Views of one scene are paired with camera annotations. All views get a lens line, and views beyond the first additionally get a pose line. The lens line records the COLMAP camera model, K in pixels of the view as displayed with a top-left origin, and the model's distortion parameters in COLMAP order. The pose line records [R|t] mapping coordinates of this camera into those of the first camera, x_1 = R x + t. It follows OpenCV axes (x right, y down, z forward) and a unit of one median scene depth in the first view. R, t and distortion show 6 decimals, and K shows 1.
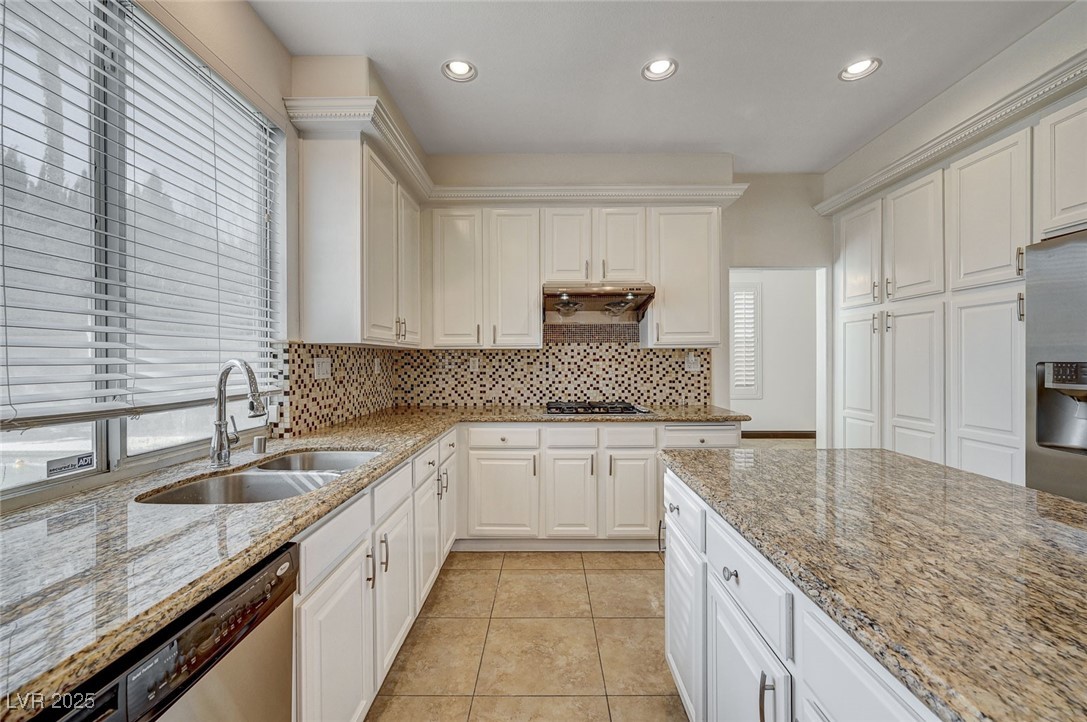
lens RADIAL K [[441.5, 0, 542.3], [0, 441.5, 361.2], [0, 0, 1]] dist [-0.001206, 0.000010]
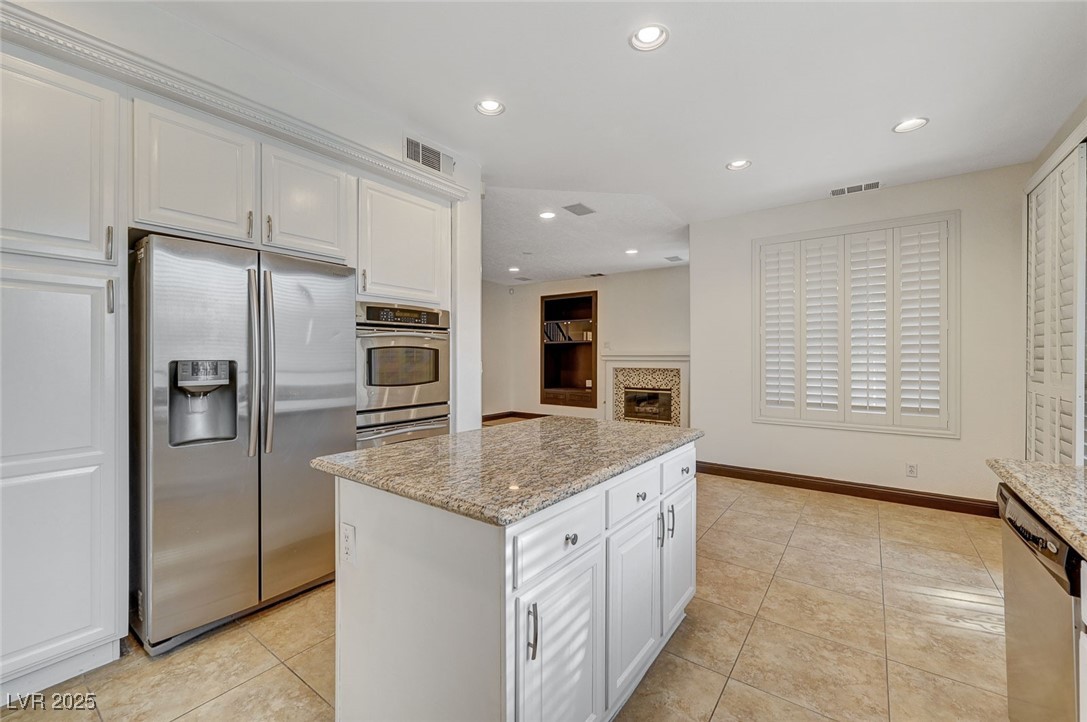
lens RADIAL K [[441.5, 0, 542.6], [0, 441.5, 357.1], [0, 0, 1]] dist [-0.001206, 0.000010]
pose [[-0.809537, 0.004934, 0.587049, -0.062663], [0.006954, 0.999975, 0.001184, -0.001457], [-0.587028, 0.005040, -0.809551, 0.764255]]
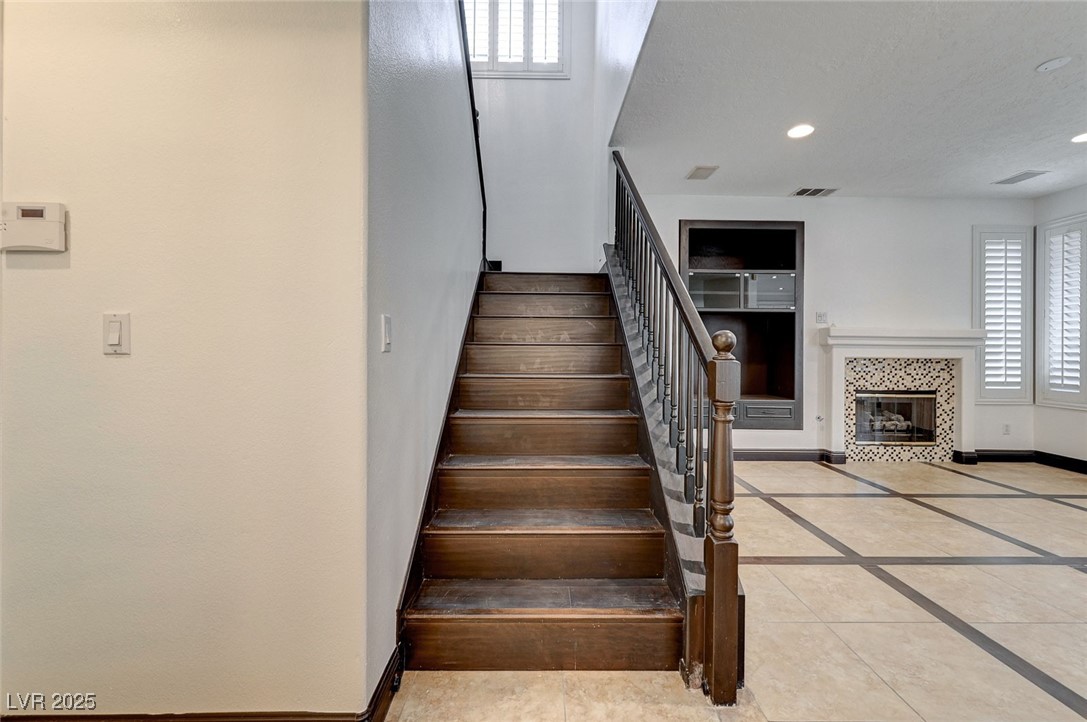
lens RADIAL K [[441.5, 0, 485.5], [0, 441.5, 350.3], [0, 0, 1]] dist [-0.001206, 0.000010]
pose [[-0.999623, -0.008317, -0.026175, 2.196808], [-0.008319, 0.999965, -0.000054, 0.049290], [0.026174, 0.000164, -0.999657, -0.054024]]
